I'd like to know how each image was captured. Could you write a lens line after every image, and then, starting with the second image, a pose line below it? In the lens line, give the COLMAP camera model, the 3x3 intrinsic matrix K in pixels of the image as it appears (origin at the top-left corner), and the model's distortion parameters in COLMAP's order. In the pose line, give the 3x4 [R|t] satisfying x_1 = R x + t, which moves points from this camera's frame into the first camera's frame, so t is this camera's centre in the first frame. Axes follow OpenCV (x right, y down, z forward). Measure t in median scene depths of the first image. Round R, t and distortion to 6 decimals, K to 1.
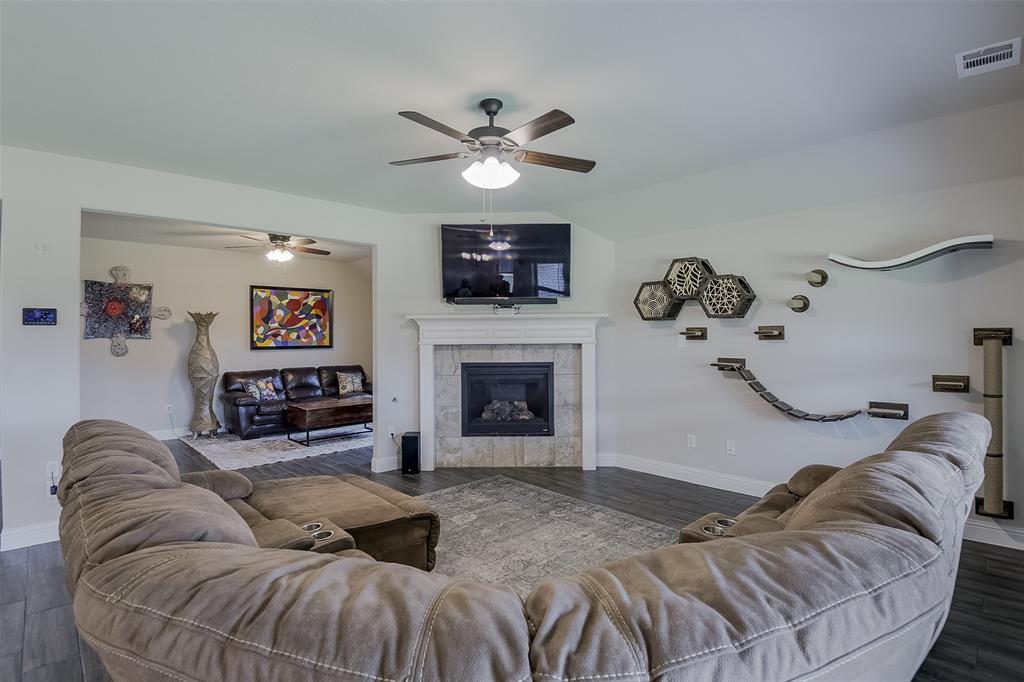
lens RADIAL K [[496.3, 0, 510.5], [0, 496.3, 335.7], [0, 0, 1]] dist [0.000056, -0.037857]
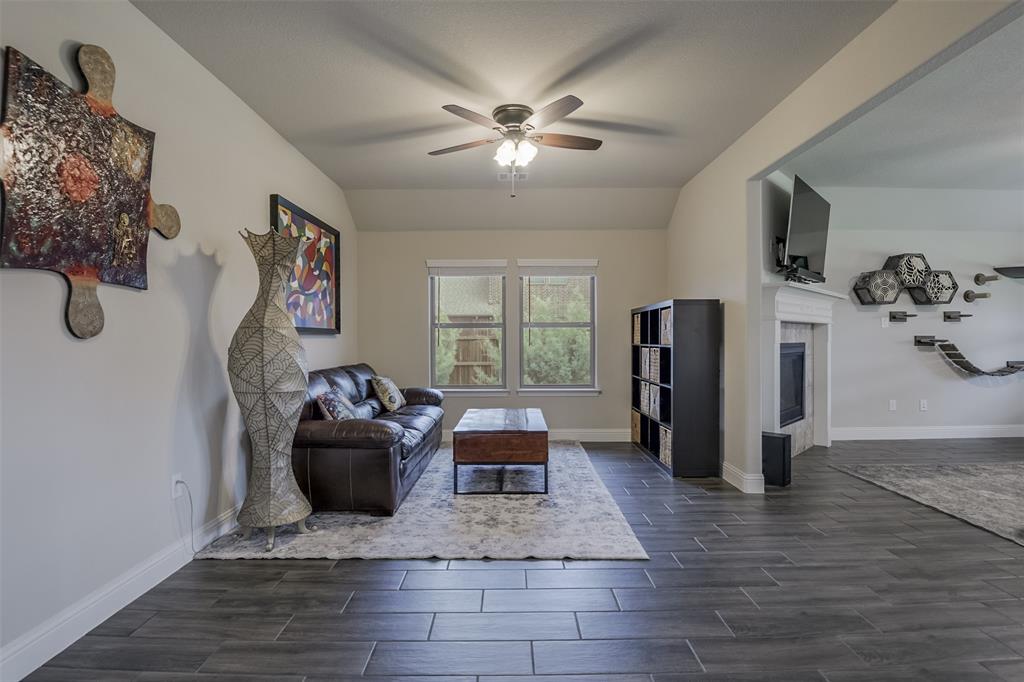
lens RADIAL K [[505.9, 0, 514.1], [0, 505.9, 342.9], [0, 0, 1]] dist [0.001155, -0.027225]
pose [[0.691782, -0.000503, 0.722107, -0.852971], [-0.002769, 0.999991, 0.003349, 0.043218], [-0.722101, -0.004317, 0.691774, 0.604132]]
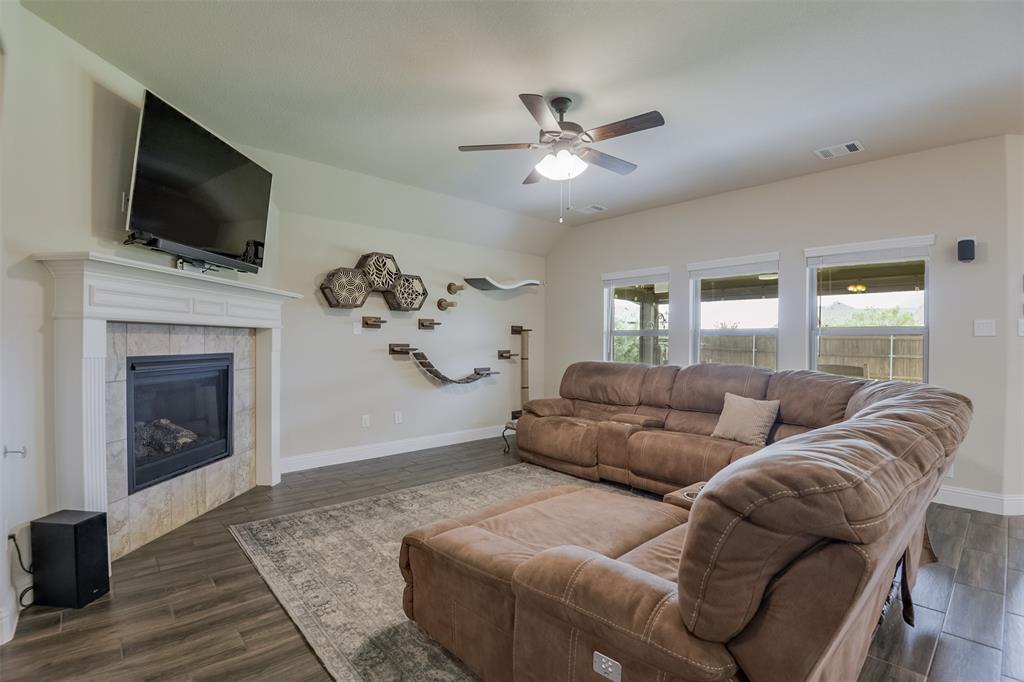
lens RADIAL K [[470.1, 0, 511.4], [0, 470.1, 344.4], [0, 0, 1]] dist [-0.027282, -0.000419]
pose [[0.031235, 0.002137, 0.999510, -0.480510], [-0.007066, 0.999973, -0.001918, 0.032579], [-0.999487, -0.007002, 0.031249, 0.478888]]
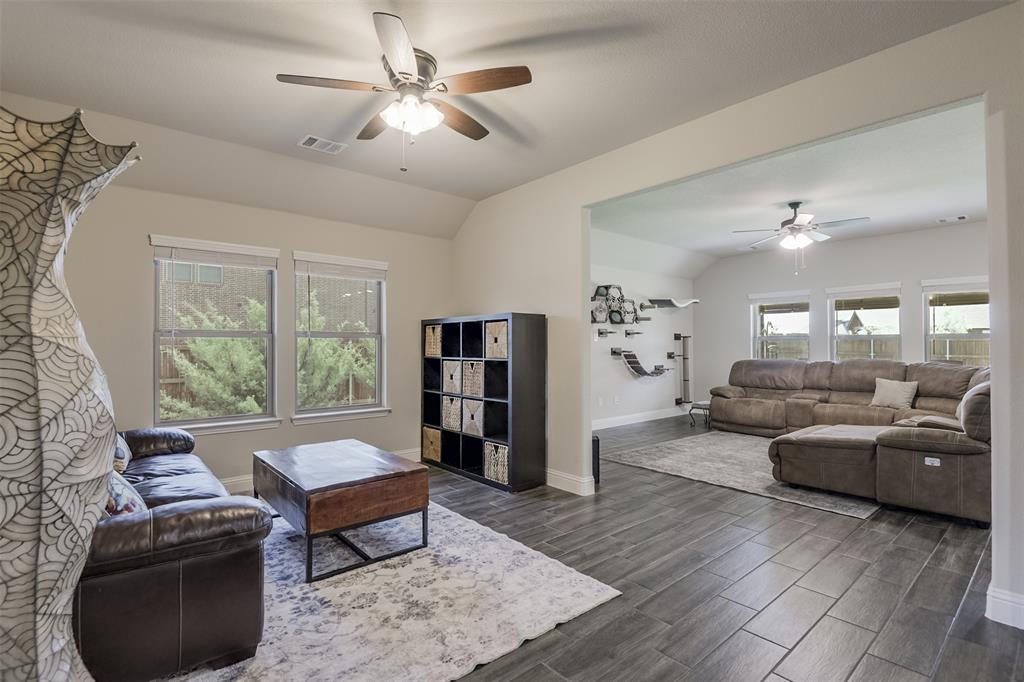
lens RADIAL K [[482.3, 0, 508.5], [0, 482.3, 340.2], [0, 0, 1]] dist [0.003189, -0.013802]
pose [[0.060824, 0.020236, 0.997943, -0.851844], [-0.000233, 0.999795, -0.020260, 0.036527], [-0.998148, 0.001000, 0.060816, 0.878336]]
